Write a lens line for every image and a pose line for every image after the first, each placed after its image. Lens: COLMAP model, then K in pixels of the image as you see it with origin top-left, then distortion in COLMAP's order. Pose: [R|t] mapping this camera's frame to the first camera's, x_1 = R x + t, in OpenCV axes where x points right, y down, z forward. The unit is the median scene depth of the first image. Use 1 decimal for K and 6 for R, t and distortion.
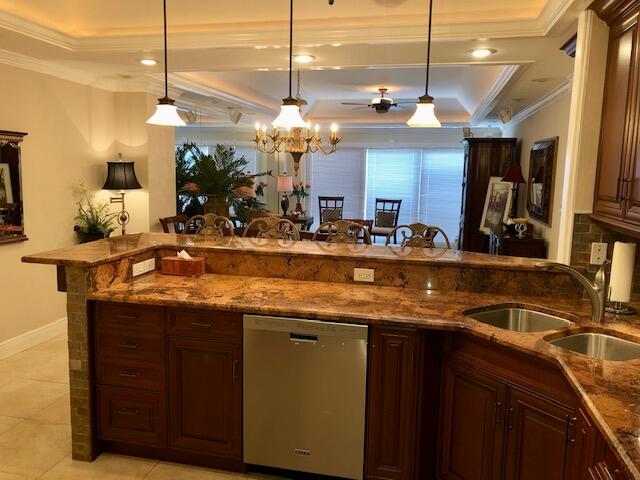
lens RADIAL K [[520.0, 0, 319.7], [0, 520.0, 239.1], [0, 0, 1]] dist [0.046778, -0.044861]
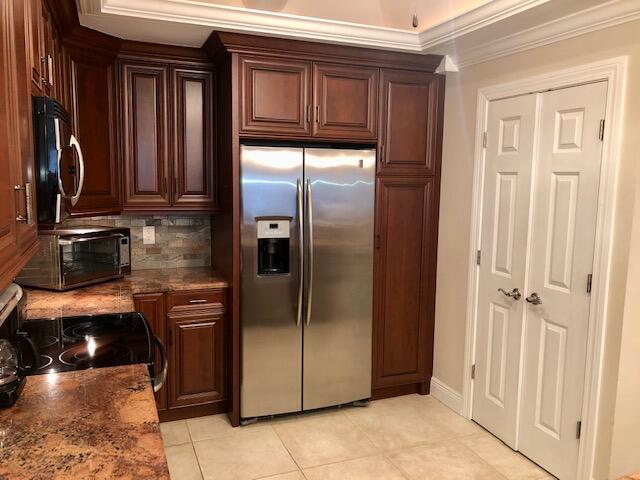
lens RADIAL K [[520.0, 0, 321.4], [0, 520.0, 238.0], [0, 0, 1]] dist [0.046778, -0.044861]
pose [[-0.830145, 0.030970, -0.556686, 0.495733], [-0.111461, 0.969082, 0.220126, -0.153422], [0.546292, 0.244786, -0.801027, 1.167141]]
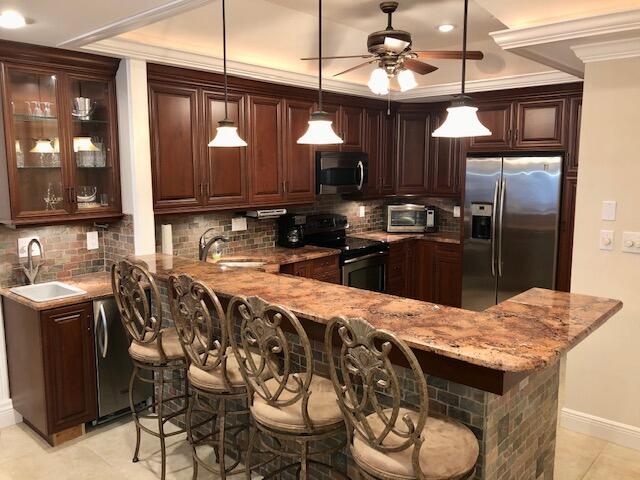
lens RADIAL K [[520.0, 0, 318.7], [0, 520.0, 235.1], [0, 0, 1]] dist [0.046778, -0.044861]
pose [[-0.875342, -0.081597, 0.476569, -0.559455], [0.049655, 0.965274, 0.256476, -0.341869], [-0.480948, 0.248169, -0.840893, 2.131820]]
